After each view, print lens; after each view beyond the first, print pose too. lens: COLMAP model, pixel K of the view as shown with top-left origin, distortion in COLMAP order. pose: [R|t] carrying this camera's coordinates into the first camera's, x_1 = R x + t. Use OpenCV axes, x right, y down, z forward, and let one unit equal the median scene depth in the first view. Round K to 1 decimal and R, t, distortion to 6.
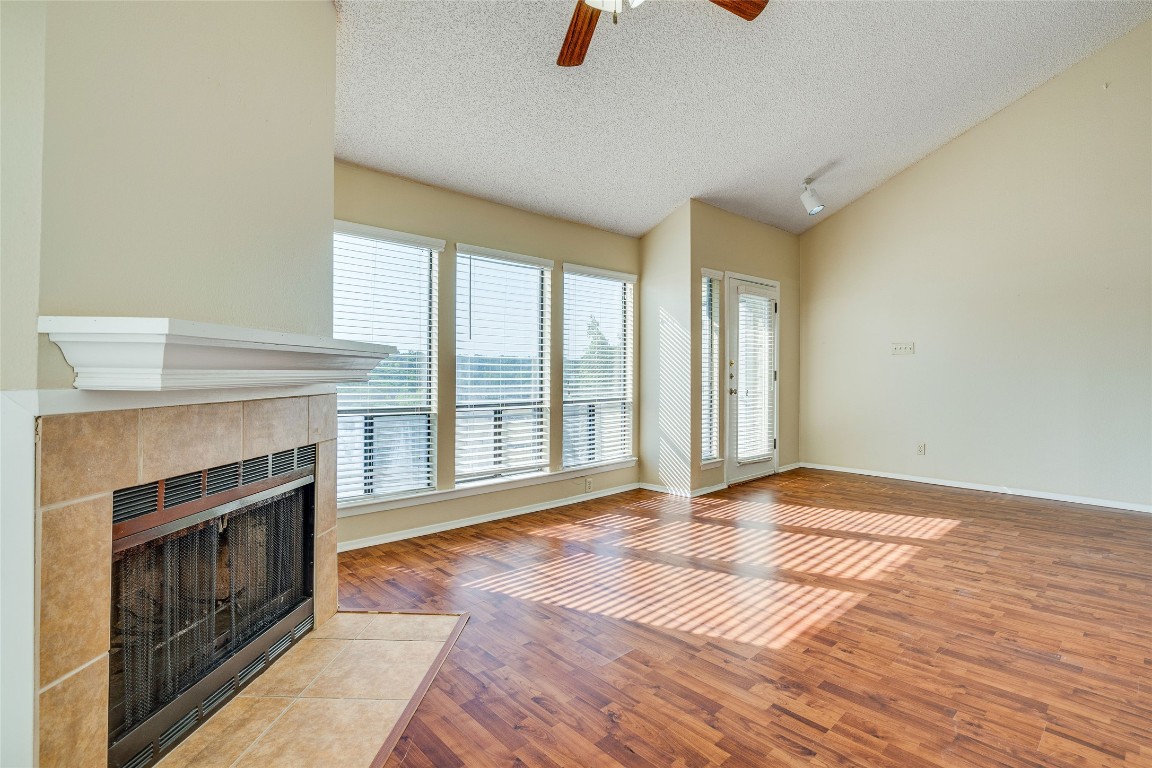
lens RADIAL K [[554.5, 0, 593.8], [0, 554.5, 370.4], [0, 0, 1]] dist [-0.008083, 0.002257]
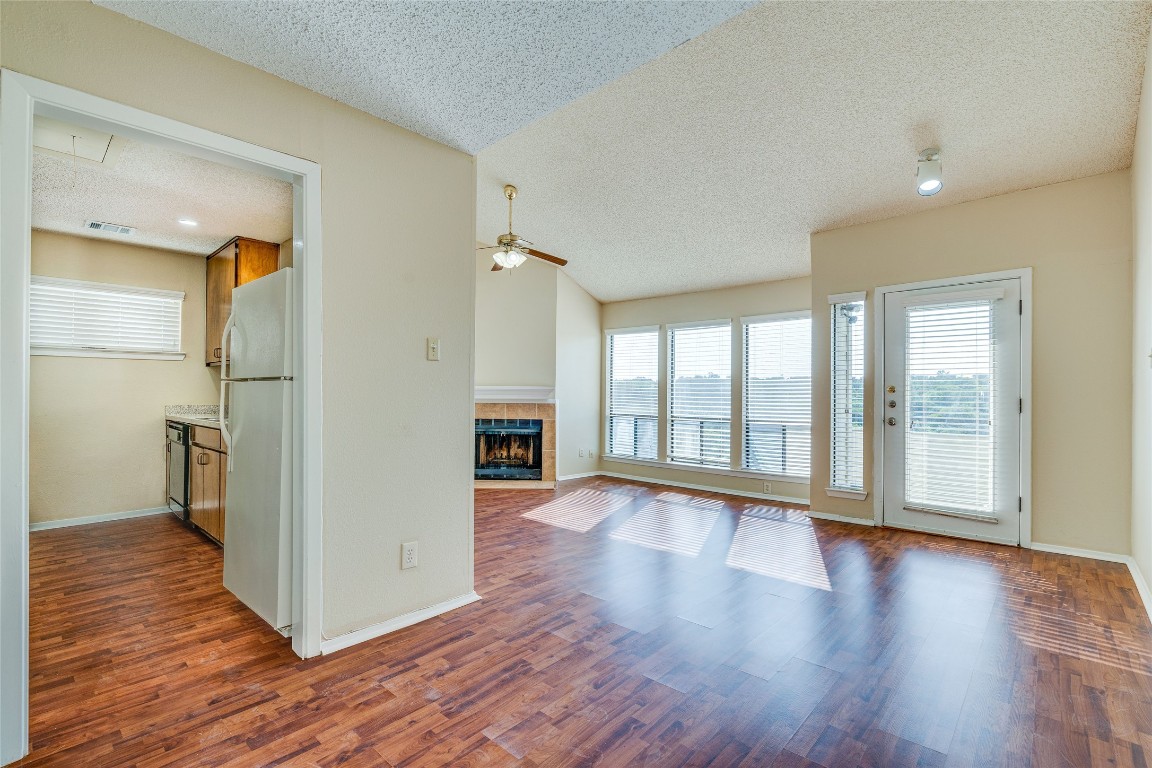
lens RADIAL K [[520.5, 0, 578.5], [0, 520.5, 392.7], [0, 0, 1]] dist [0.000242, 0.001161]
pose [[0.058857, -0.005701, -0.998250, 1.643571], [-0.004495, 0.999972, -0.005976, -0.000236], [0.998256, 0.004839, 0.058830, 0.717426]]
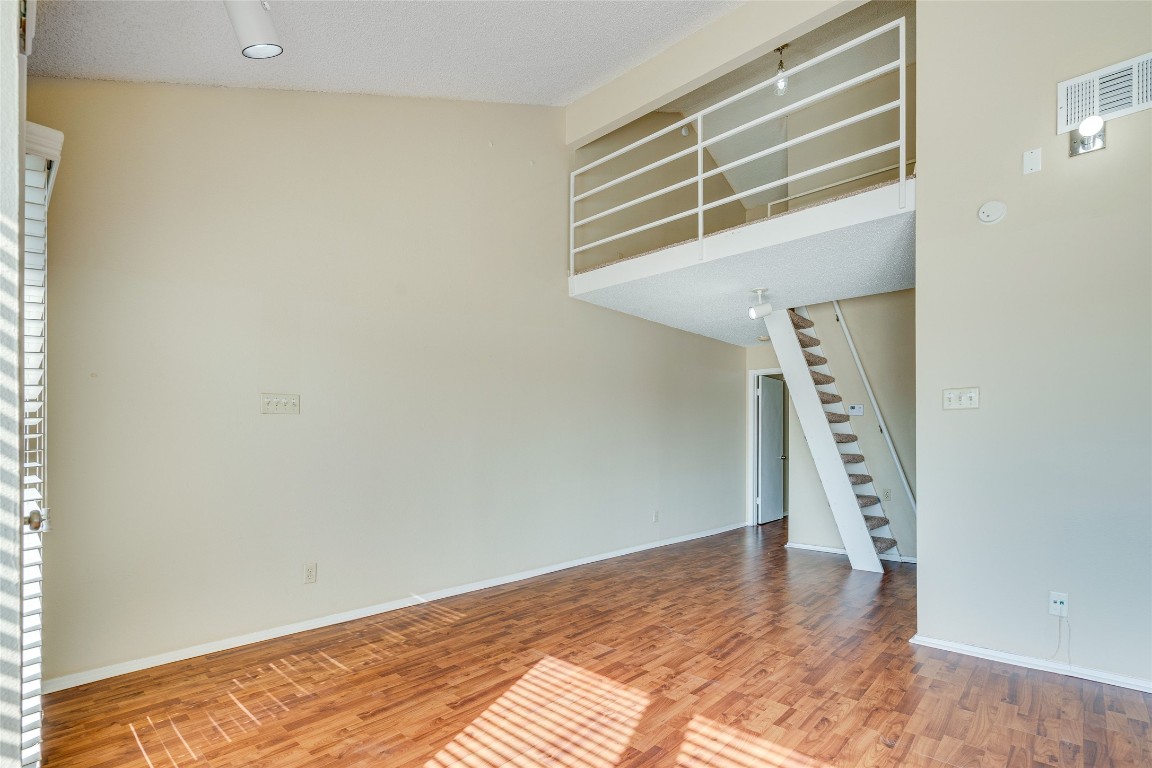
lens RADIAL K [[520.5, 0, 564.2], [0, 520.5, 457.3], [0, 0, 1]] dist [0.000242, 0.001161]
pose [[-0.064154, -0.019658, 0.997746, 0.003158], [-0.001867, 0.999807, 0.019579, 0.007514], [-0.997938, -0.000607, -0.064179, 1.210421]]
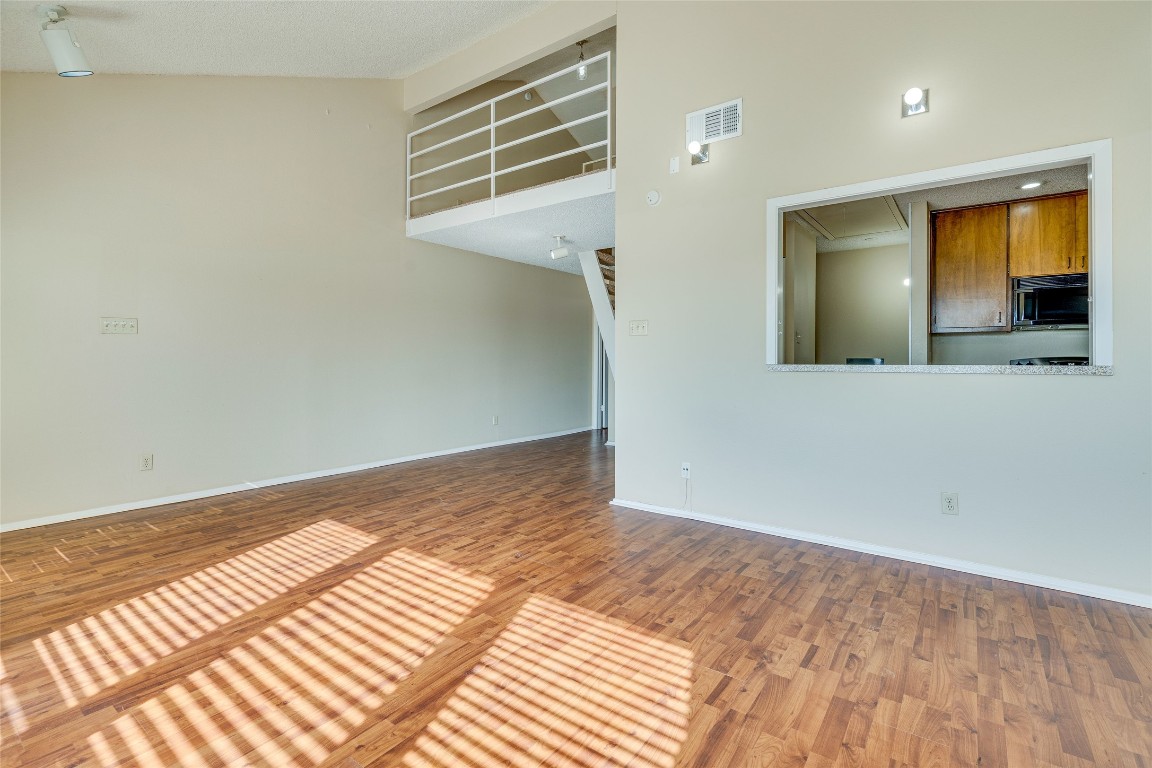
lens RADIAL K [[520.5, 0, 576.8], [0, 520.5, 369.3], [0, 0, 1]] dist [0.000242, 0.001161]
pose [[-0.166471, -0.015061, 0.985931, -0.323660], [-0.004081, 0.999885, 0.014585, 0.004590], [-0.986038, -0.001596, -0.166513, 0.870308]]
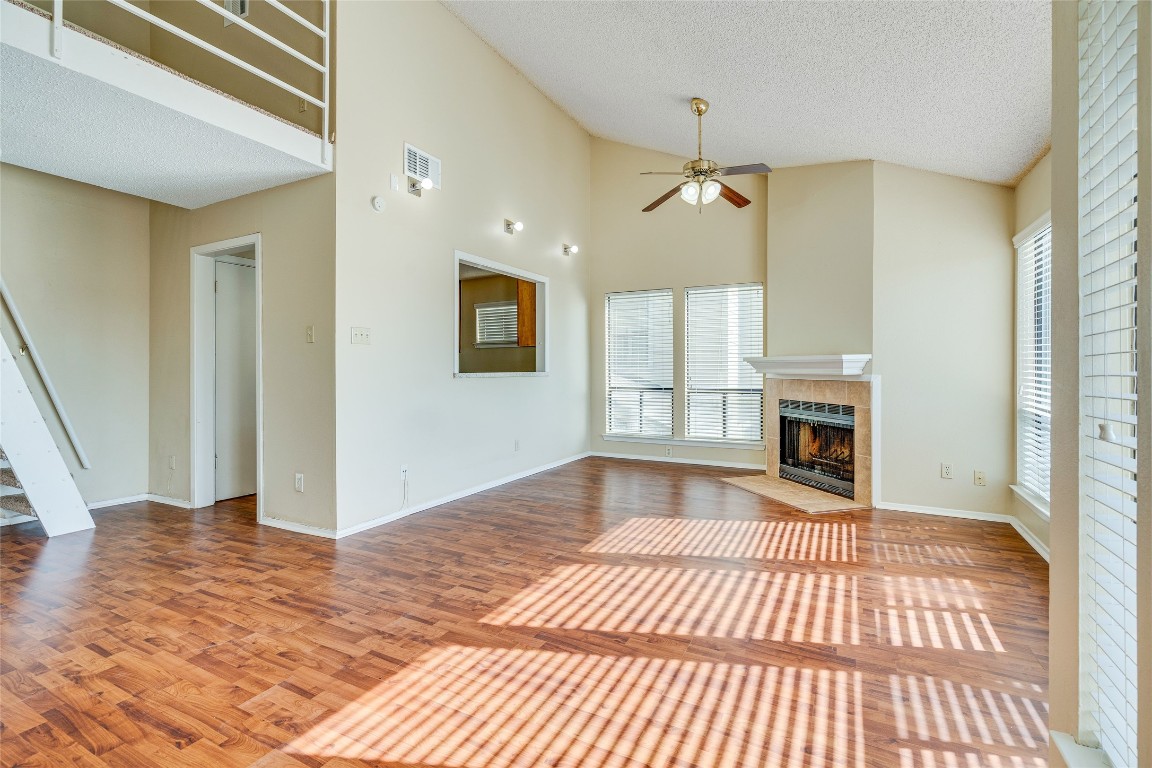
lens RADIAL K [[520.5, 0, 578.9], [0, 520.5, 376.3], [0, 0, 1]] dist [0.000242, 0.001161]
pose [[-0.947788, 0.005519, -0.318852, 0.693120], [0.002063, 0.999935, 0.011174, 0.003414], [0.318893, 0.009933, -0.947739, 1.685637]]
